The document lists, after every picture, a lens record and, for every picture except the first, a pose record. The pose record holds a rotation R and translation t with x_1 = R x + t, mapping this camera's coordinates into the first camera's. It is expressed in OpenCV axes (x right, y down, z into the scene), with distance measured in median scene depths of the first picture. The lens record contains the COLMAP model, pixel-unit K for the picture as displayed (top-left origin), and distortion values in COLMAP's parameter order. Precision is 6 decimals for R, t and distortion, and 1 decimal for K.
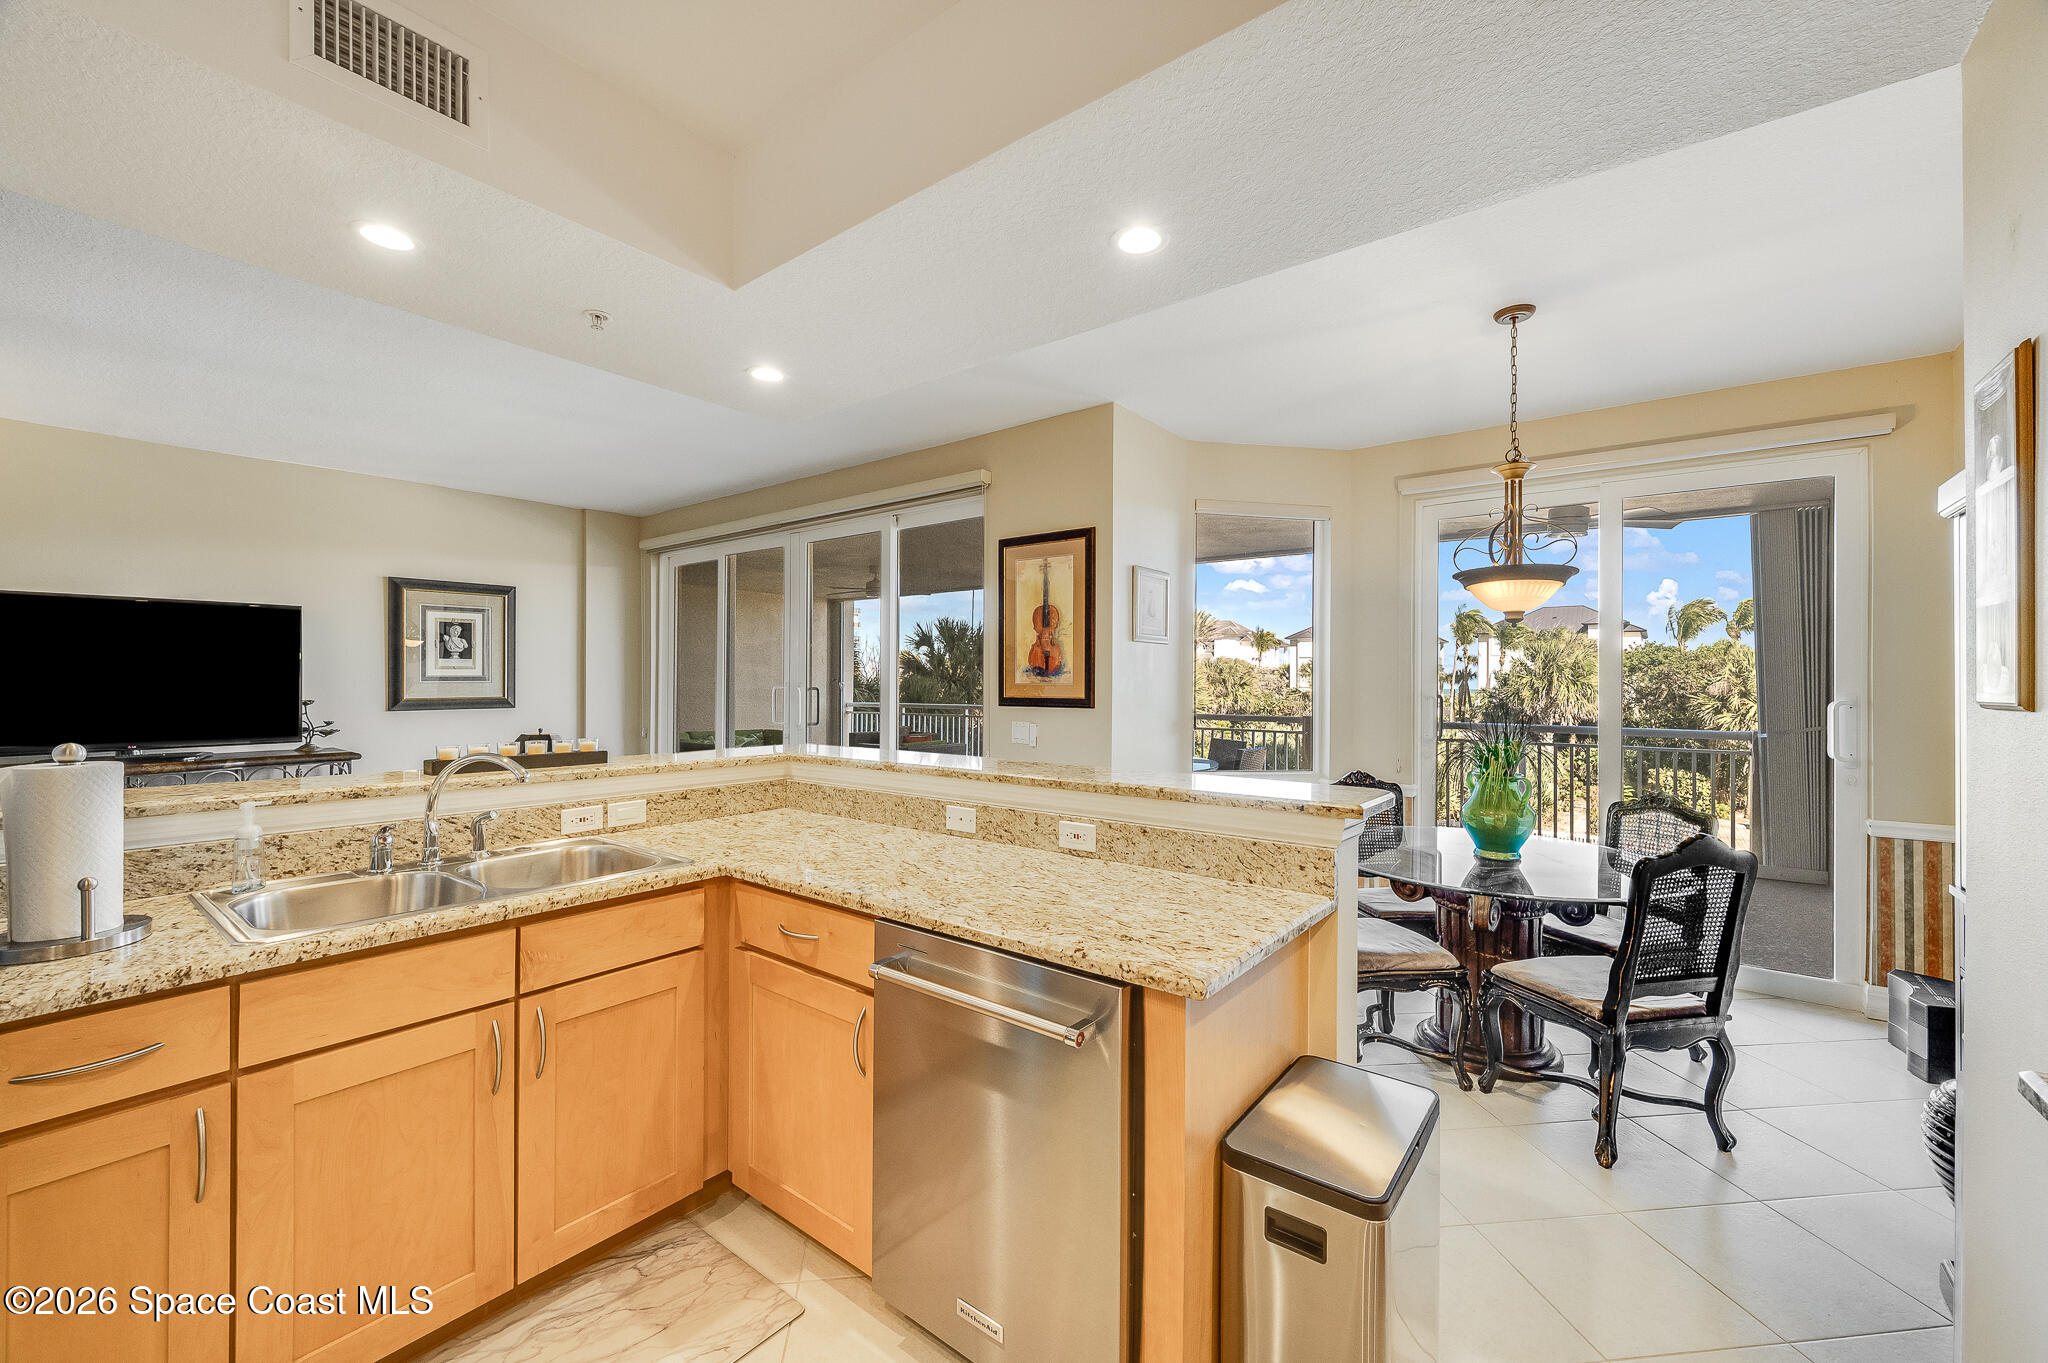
lens RADIAL K [[812.1, 0, 1036.4], [0, 812.1, 680.2], [0, 0, 1]] dist [-0.002375, -0.000706]
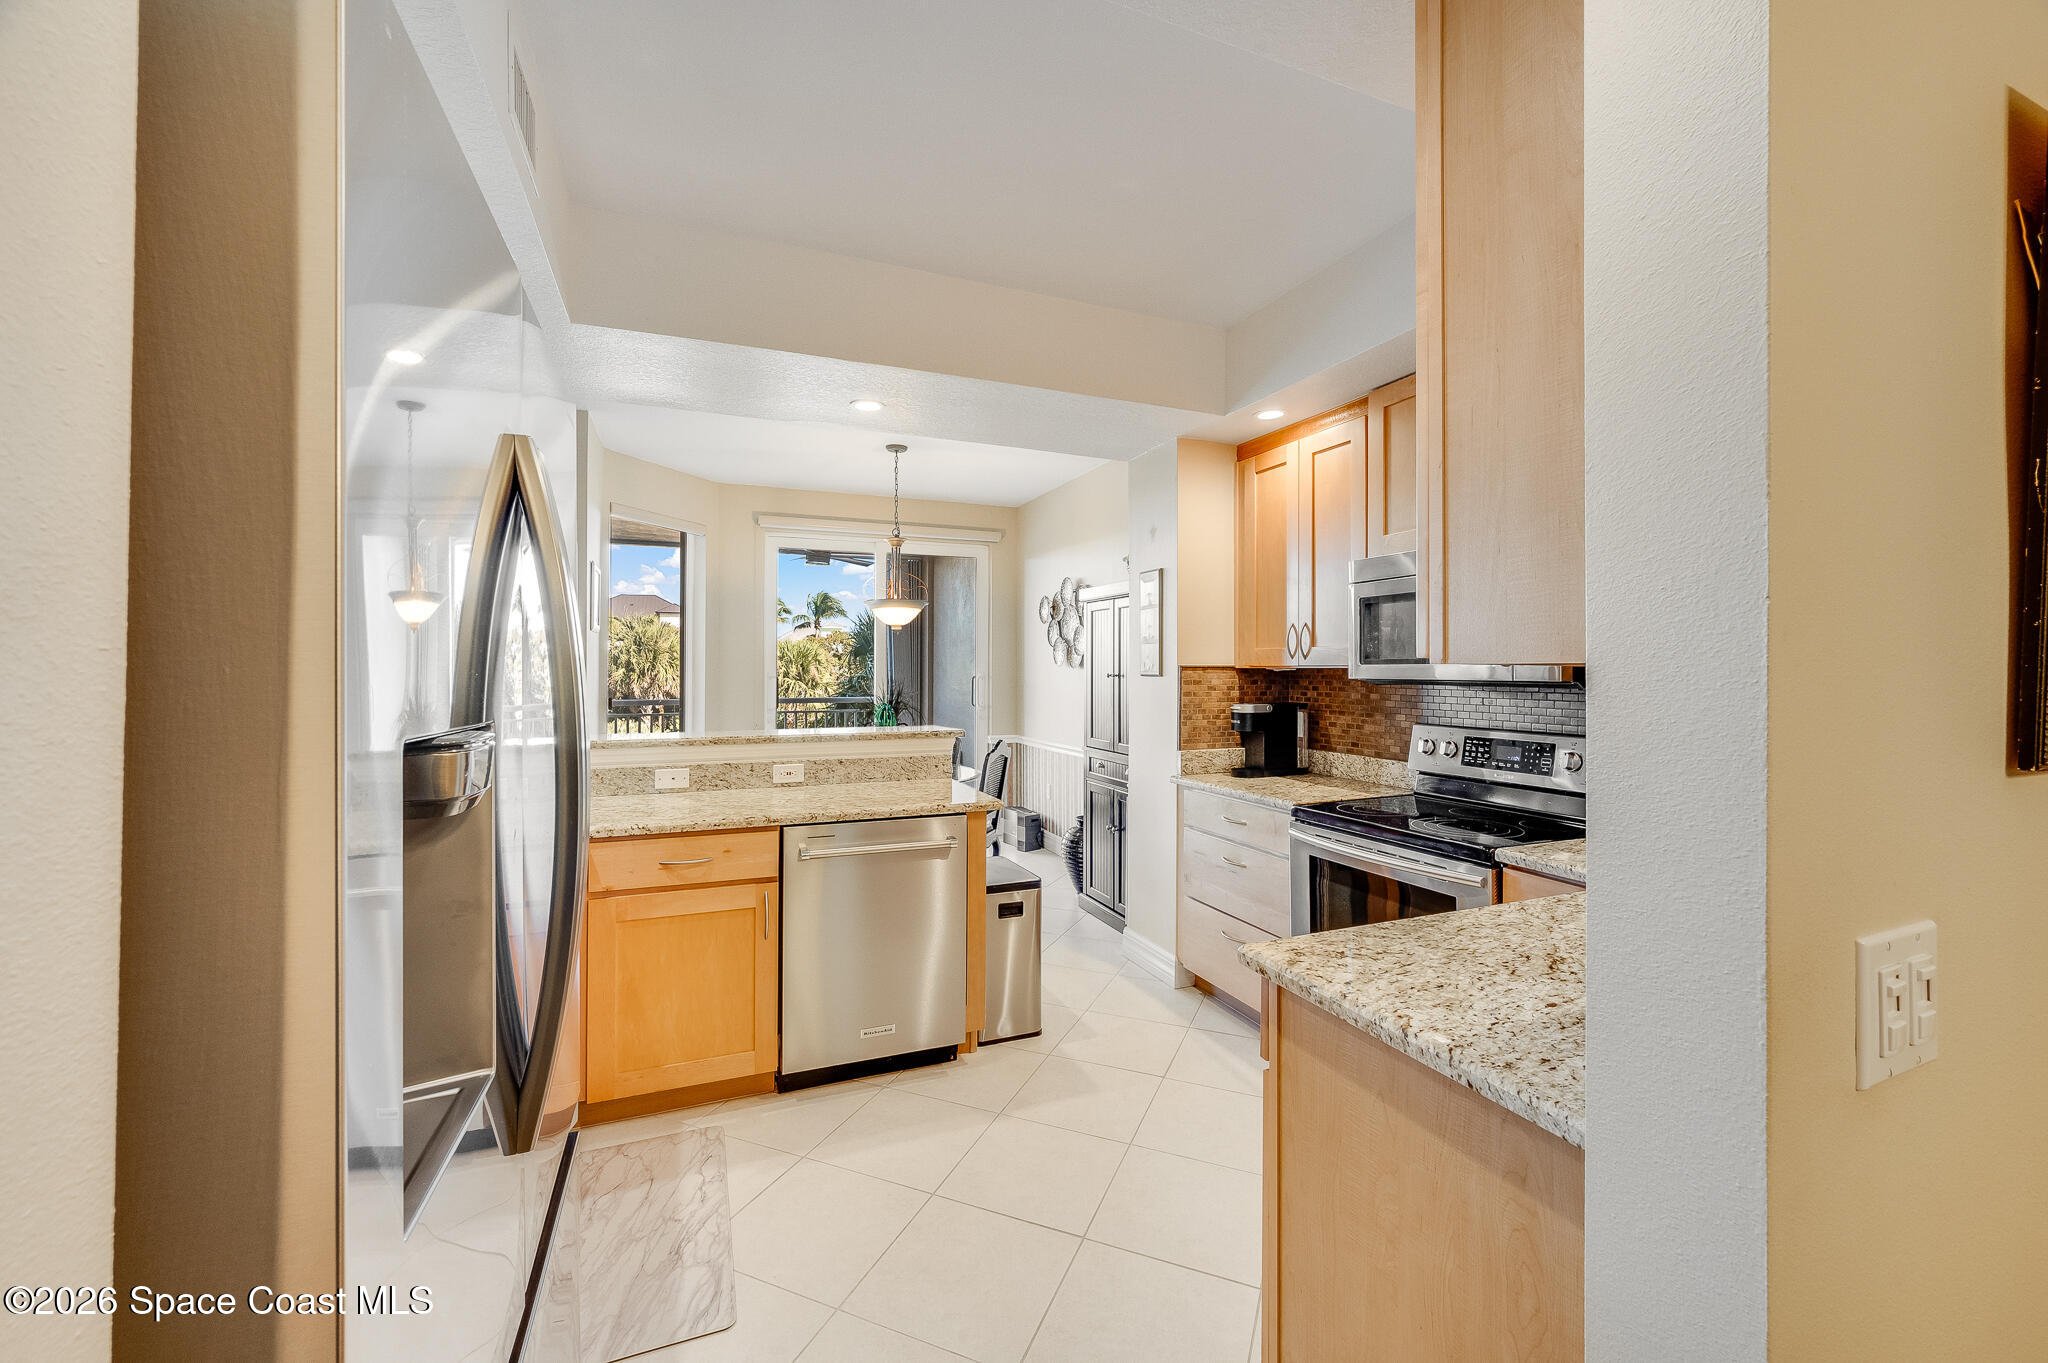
lens RADIAL K [[812.1, 0, 1035.1], [0, 812.1, 667.4], [0, 0, 1]] dist [-0.002375, -0.000706]
pose [[0.499512, -0.004998, 0.866293, -0.936711], [-0.000833, 0.999980, 0.006249, -0.010355], [-0.866307, -0.003843, 0.499498, -0.119678]]
